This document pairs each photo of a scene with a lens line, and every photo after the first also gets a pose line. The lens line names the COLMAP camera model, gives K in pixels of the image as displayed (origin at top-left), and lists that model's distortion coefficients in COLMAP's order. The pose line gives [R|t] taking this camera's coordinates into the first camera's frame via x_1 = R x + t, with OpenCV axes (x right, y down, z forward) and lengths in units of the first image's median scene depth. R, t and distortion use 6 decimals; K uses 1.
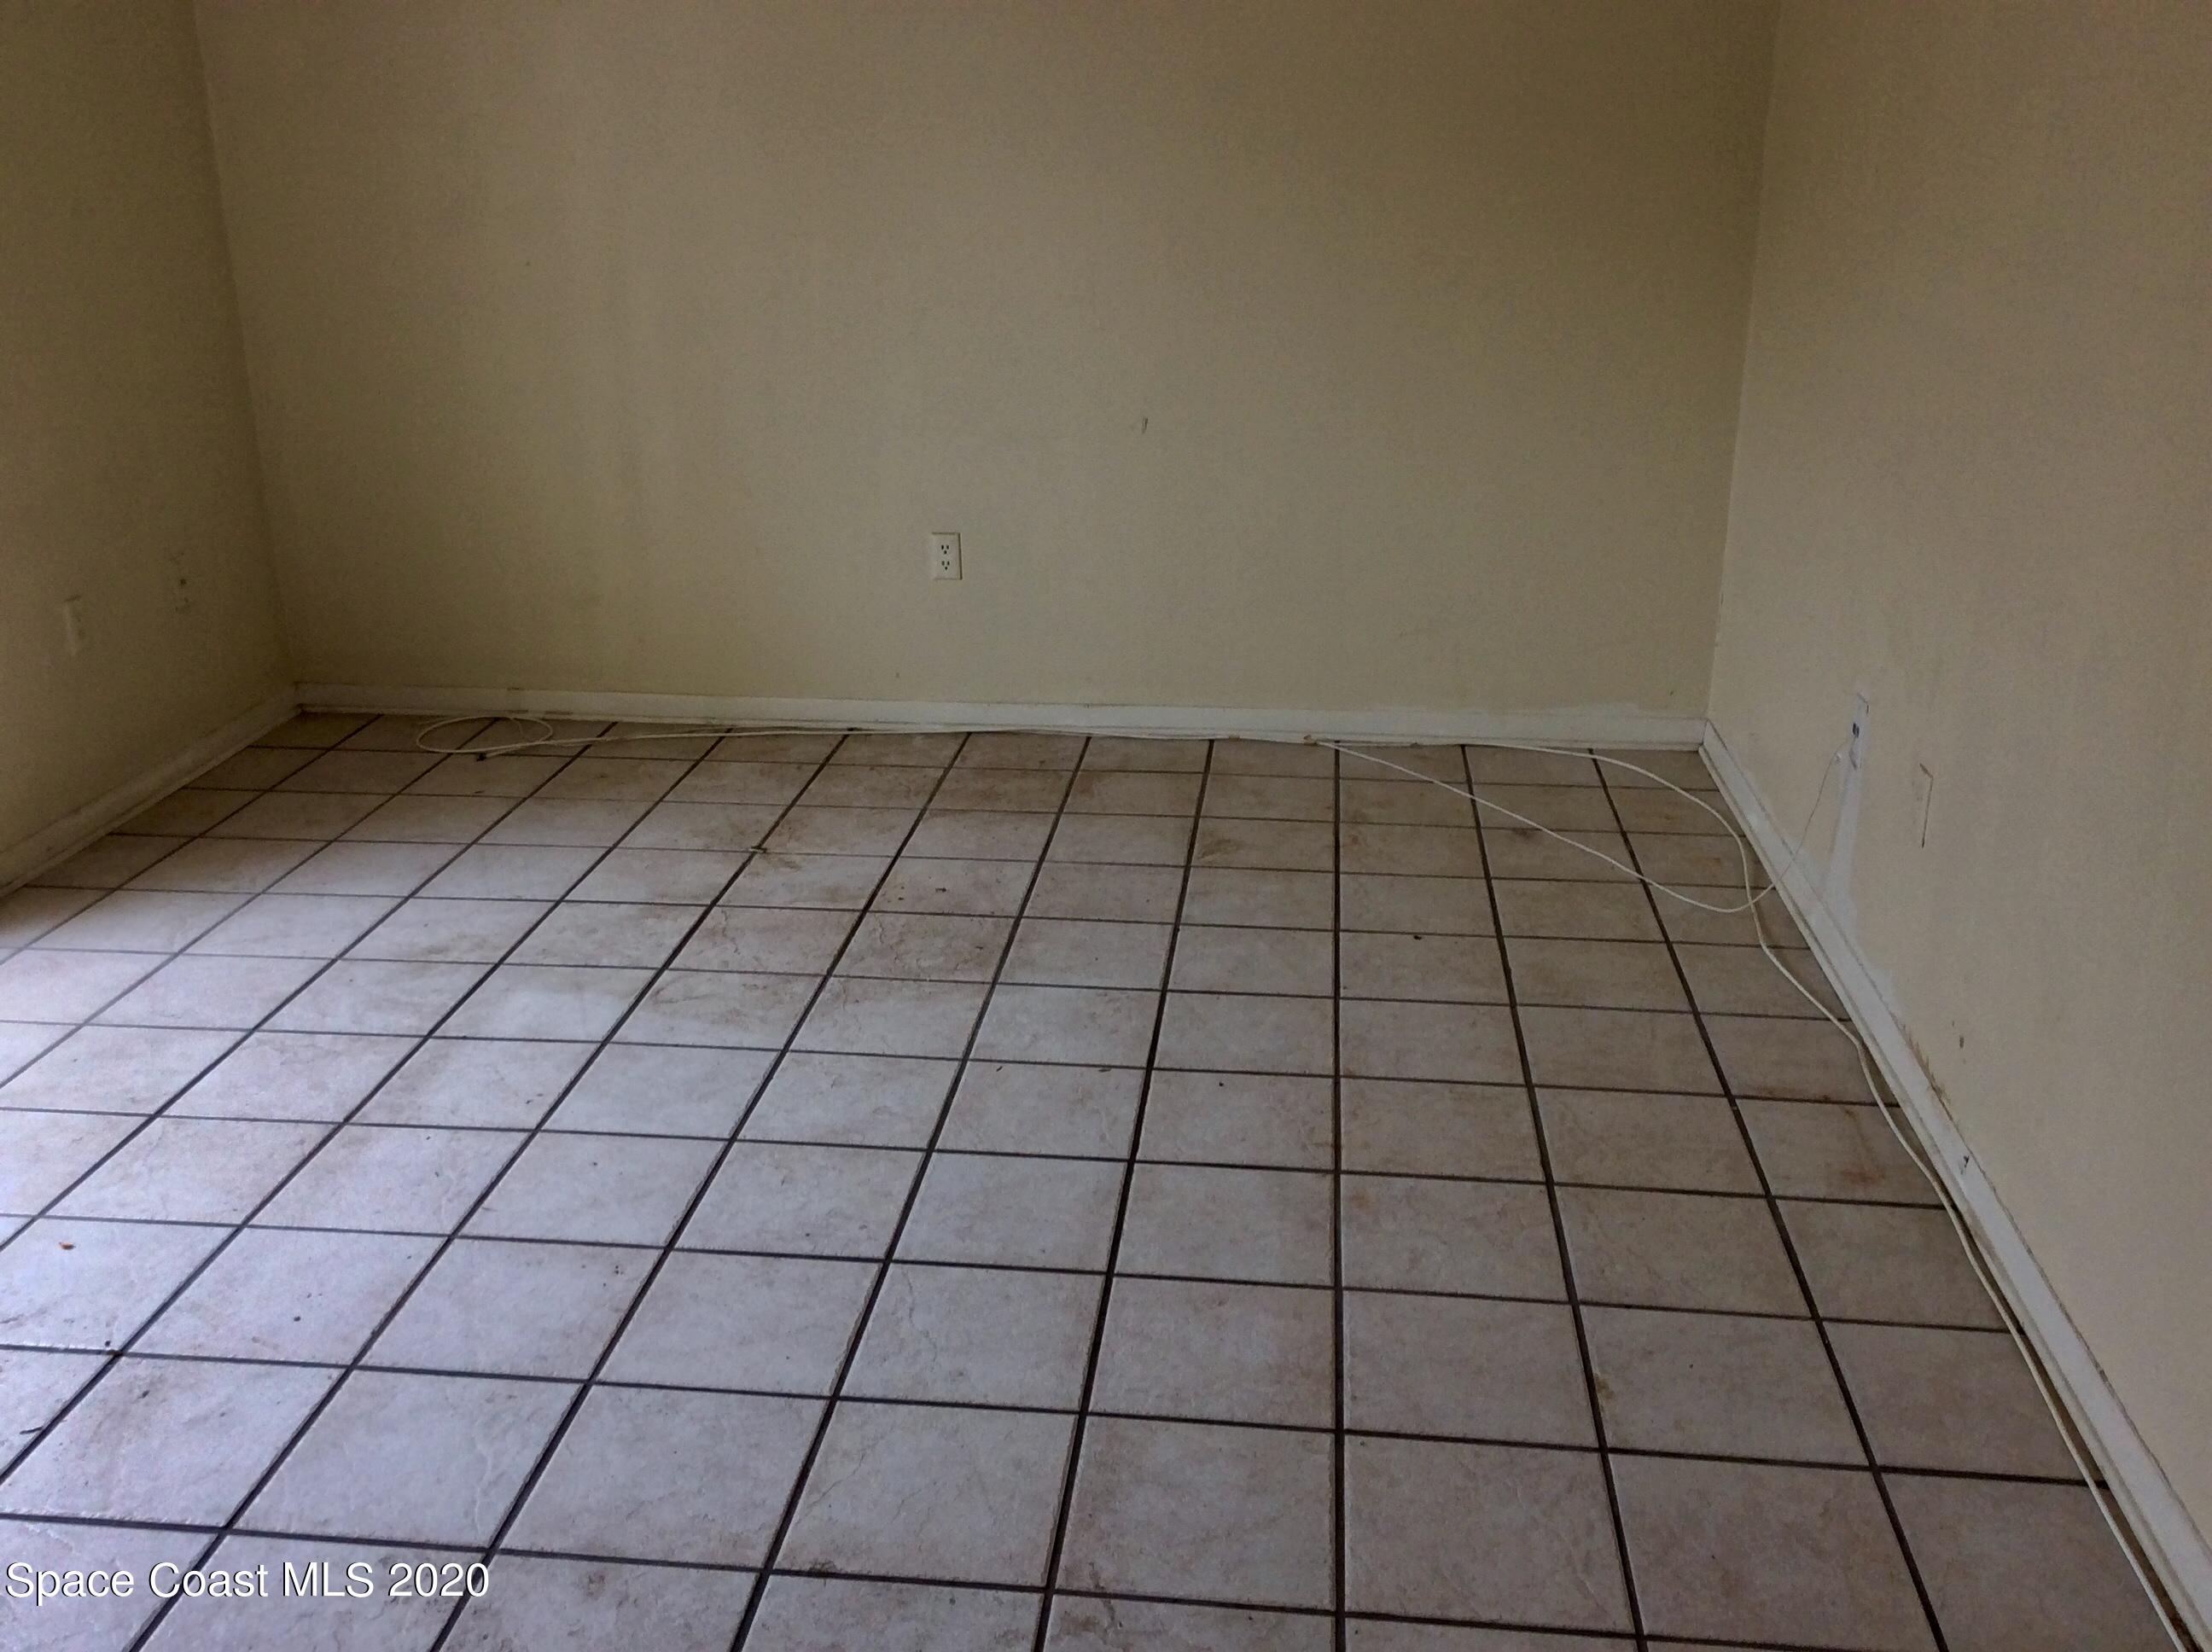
lens RADIAL K [[2051.5, 0, 1090.8], [0, 2051.5, 818.4], [0, 0, 1]] dist [0.041994, 0.000000]
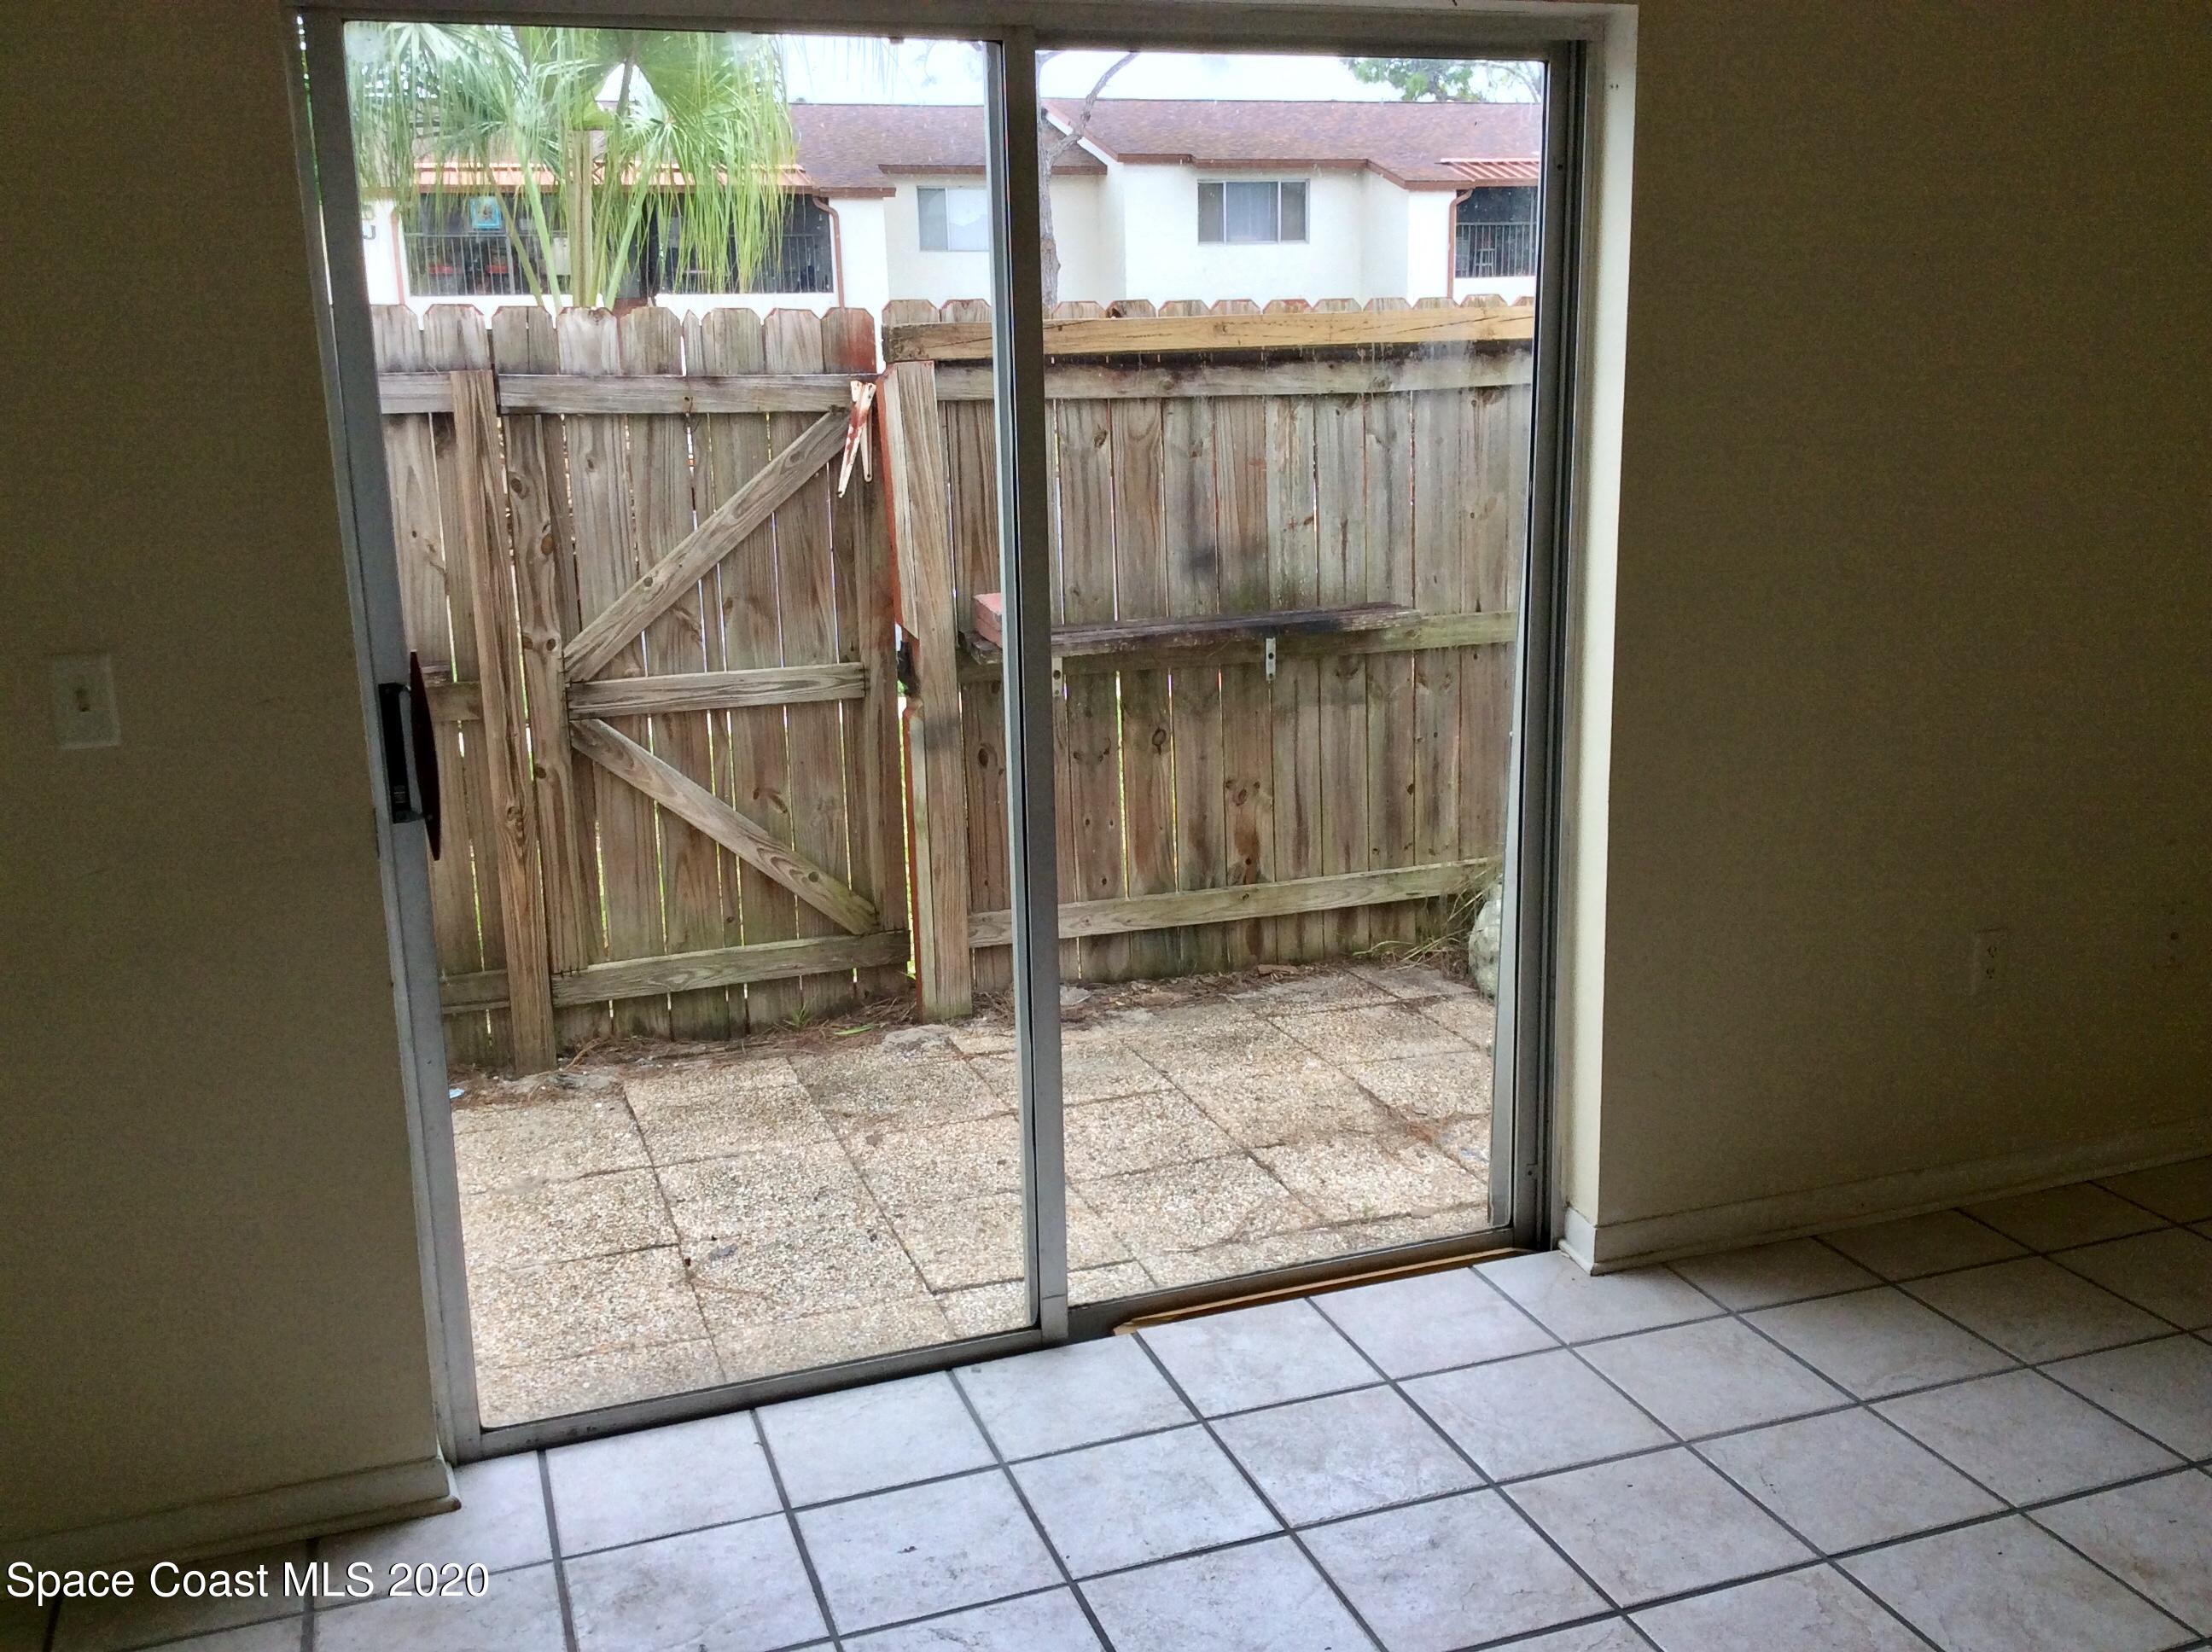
lens RADIAL K [[2051.5, 0, 1107.1], [0, 2051.5, 823.6], [0, 0, 1]] dist [0.041994, 0.000000]
pose [[0.448981, 0.199070, -0.871084, 0.073070], [-0.279702, 0.957186, 0.074580, -0.121105], [0.848636, 0.210159, 0.485438, 0.312258]]
